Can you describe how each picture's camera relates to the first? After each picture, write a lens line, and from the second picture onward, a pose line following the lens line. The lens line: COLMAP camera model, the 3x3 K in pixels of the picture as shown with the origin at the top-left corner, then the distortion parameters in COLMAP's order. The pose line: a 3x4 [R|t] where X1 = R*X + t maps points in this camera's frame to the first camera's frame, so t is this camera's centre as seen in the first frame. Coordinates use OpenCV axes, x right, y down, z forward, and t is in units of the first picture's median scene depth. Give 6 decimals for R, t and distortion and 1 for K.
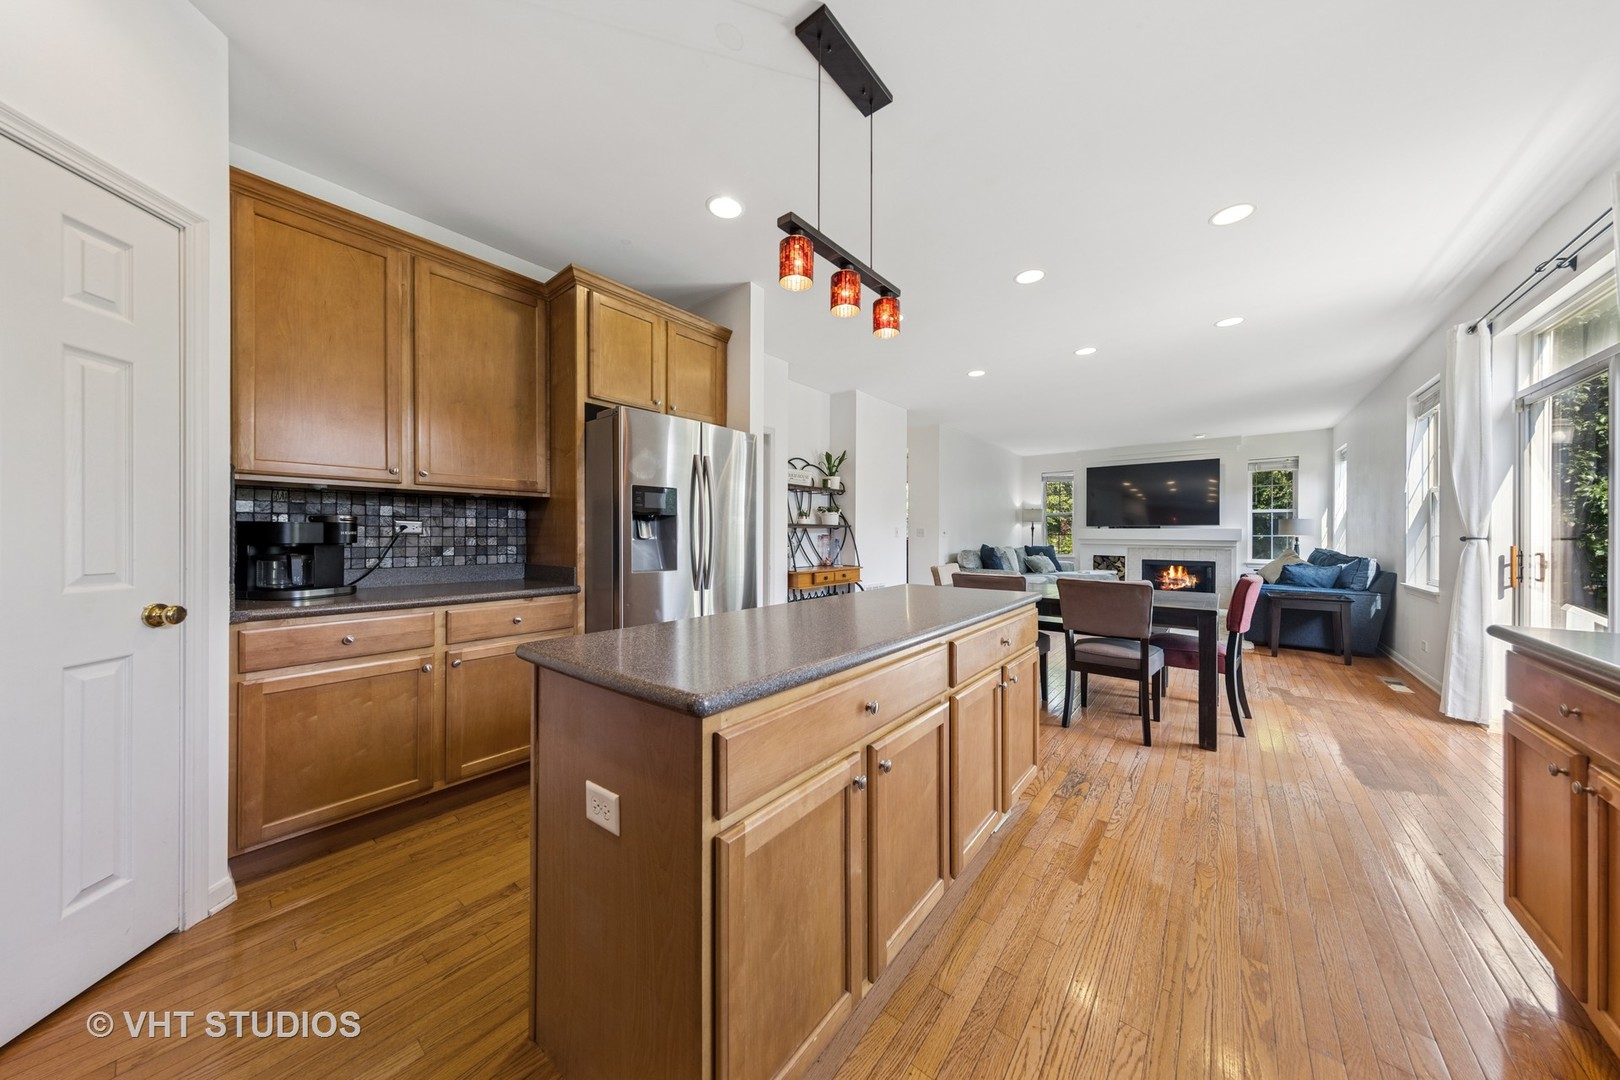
lens RADIAL K [[512.6, 0, 808.4], [0, 512.6, 538.0], [0, 0, 1]] dist [0.001395, 0.000050]
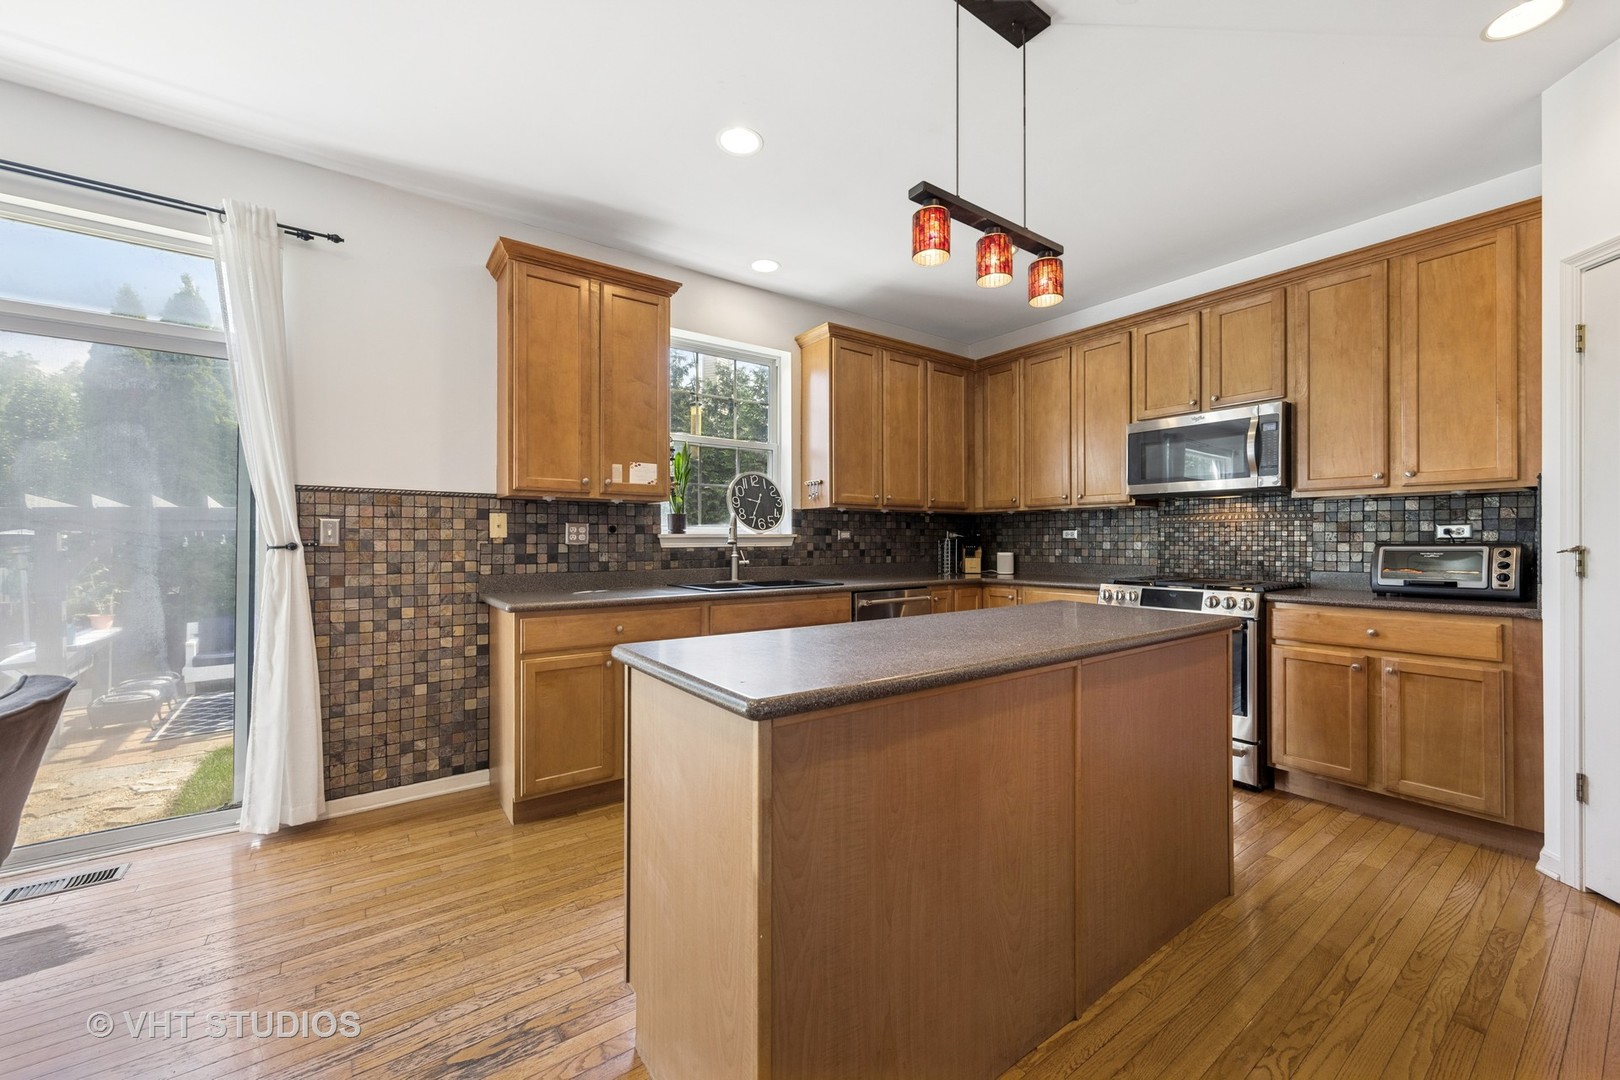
lens RADIAL K [[631.1, 0, 808.3], [0, 631.1, 542.7], [0, 0, 1]] dist [0.003639, -0.000277]
pose [[-0.966631, -0.002044, 0.256163, 0.061584], [0.000005, 0.999968, 0.007998, -0.006569], [-0.256171, 0.007732, -0.966601, 1.237004]]
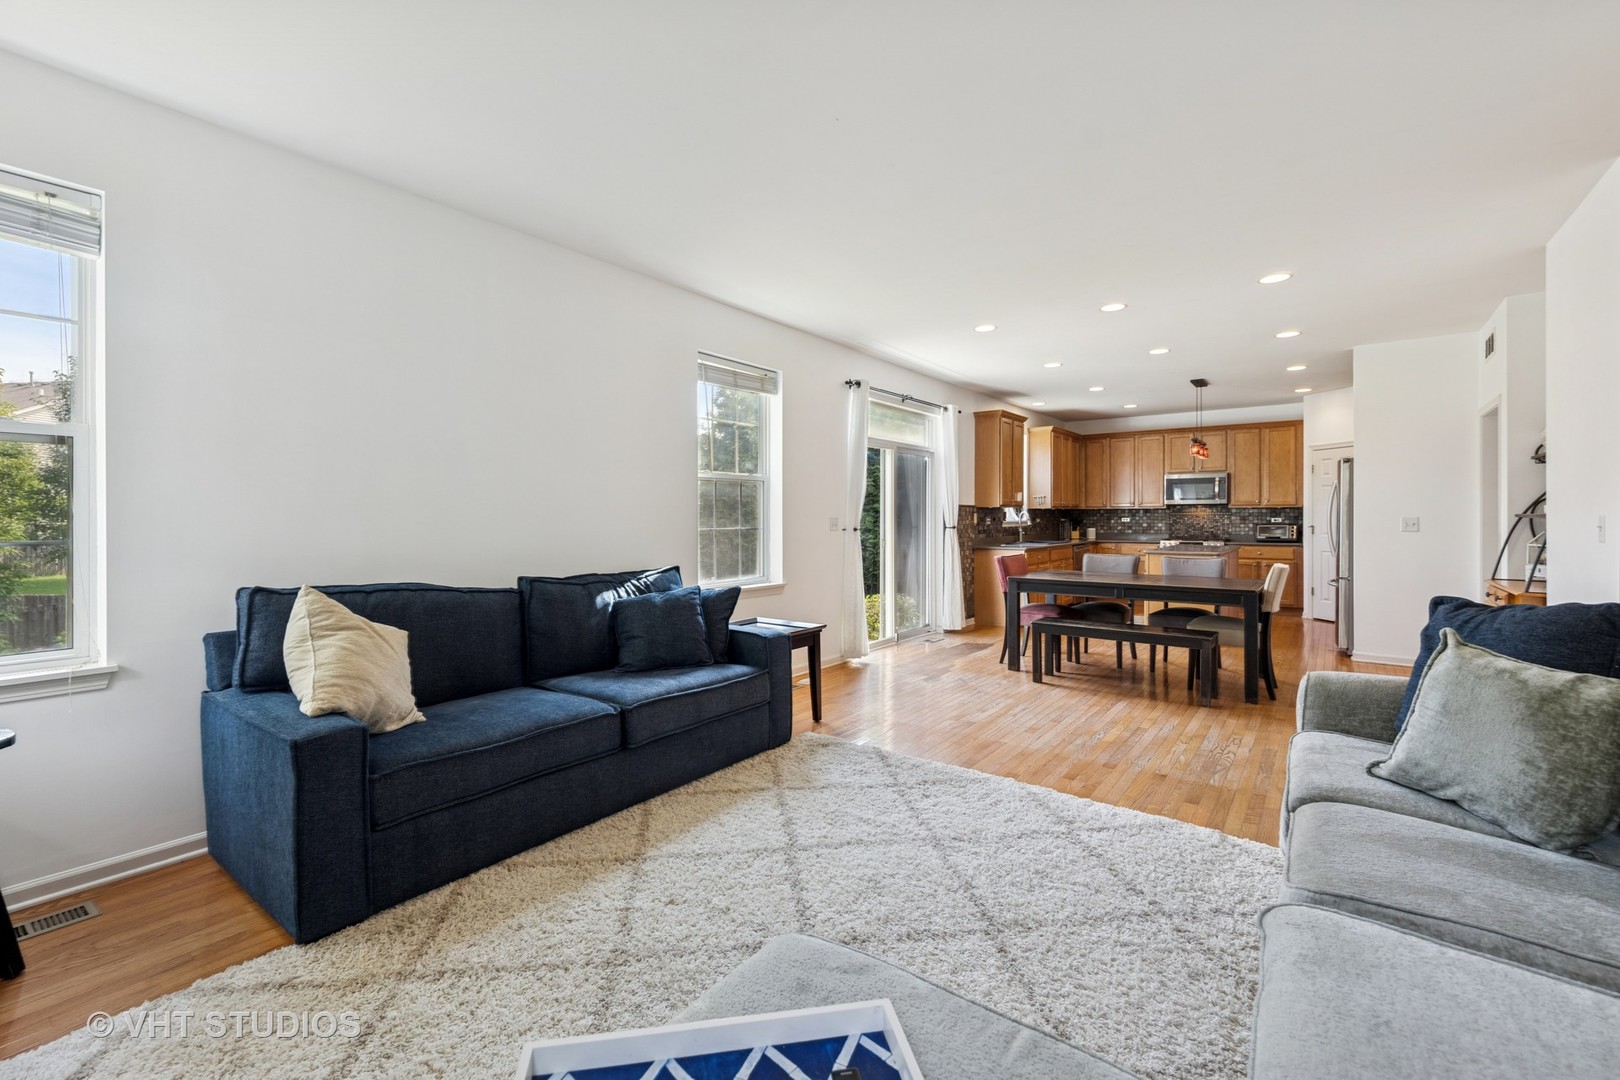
lens RADIAL K [[687.9, 0, 806.8], [0, 687.9, 529.1], [0, 0, 1]] dist [-0.002594, -0.000158]
pose [[-0.999576, 0.001311, -0.029104, 1.600927], [0.000710, 0.999786, 0.020651, -0.041681], [0.029125, 0.020621, -0.999363, 3.129990]]
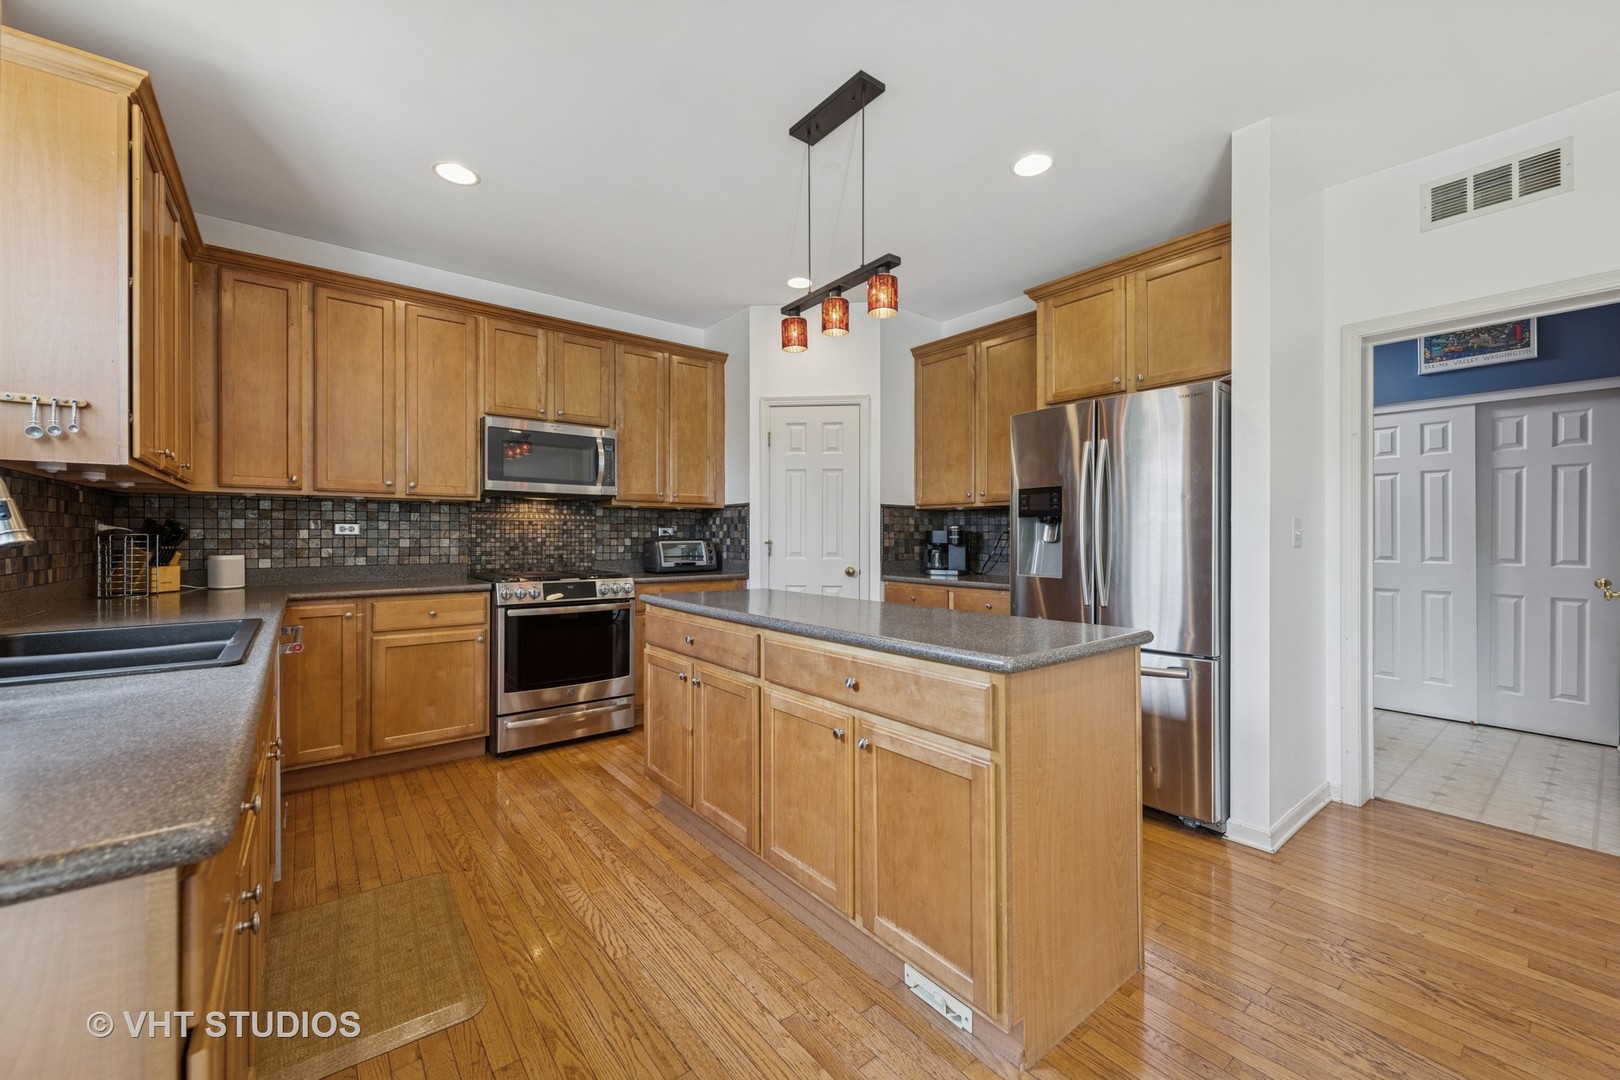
lens RADIAL K [[631.1, 0, 804.6], [0, 631.1, 536.9], [0, 0, 1]] dist [0.003639, -0.000277]
pose [[-0.221201, -0.003418, -0.975222, 0.814375], [-0.005076, 0.999984, -0.002353, -0.001592], [0.975215, 0.004429, -0.221215, 0.717339]]
